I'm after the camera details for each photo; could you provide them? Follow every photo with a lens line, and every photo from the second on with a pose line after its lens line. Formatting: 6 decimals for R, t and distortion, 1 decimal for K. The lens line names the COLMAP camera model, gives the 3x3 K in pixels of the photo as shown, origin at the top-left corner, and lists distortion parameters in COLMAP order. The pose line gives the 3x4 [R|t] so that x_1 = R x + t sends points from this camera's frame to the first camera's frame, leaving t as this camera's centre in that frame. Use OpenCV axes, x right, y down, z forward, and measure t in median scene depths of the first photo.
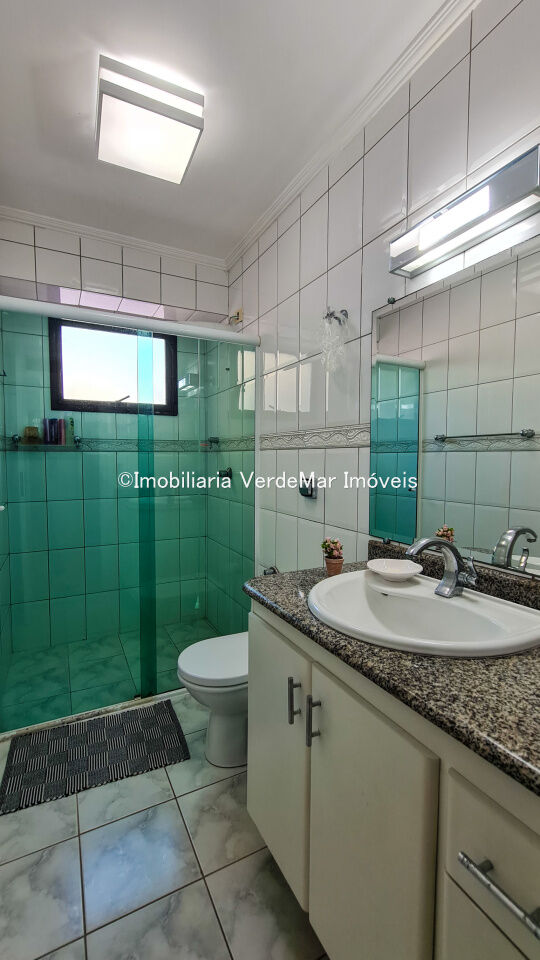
lens RADIAL K [[400.4, 0, 265.5], [0, 400.4, 481.3], [0, 0, 1]] dist [0.000903, -0.000477]
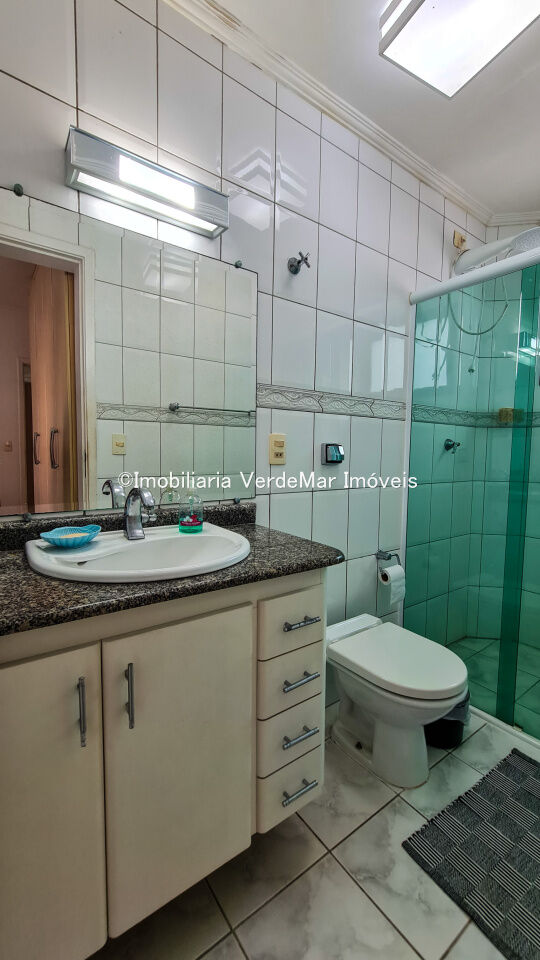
lens RADIAL K [[400.4, 0, 265.5], [0, 400.4, 481.3], [0, 0, 1]] dist [0.000903, -0.000477]
pose [[-0.155344, -0.130263, 0.979234, -0.926472], [0.007543, 0.991082, 0.133036, -0.036329], [-0.987832, 0.028052, -0.152976, 1.221238]]
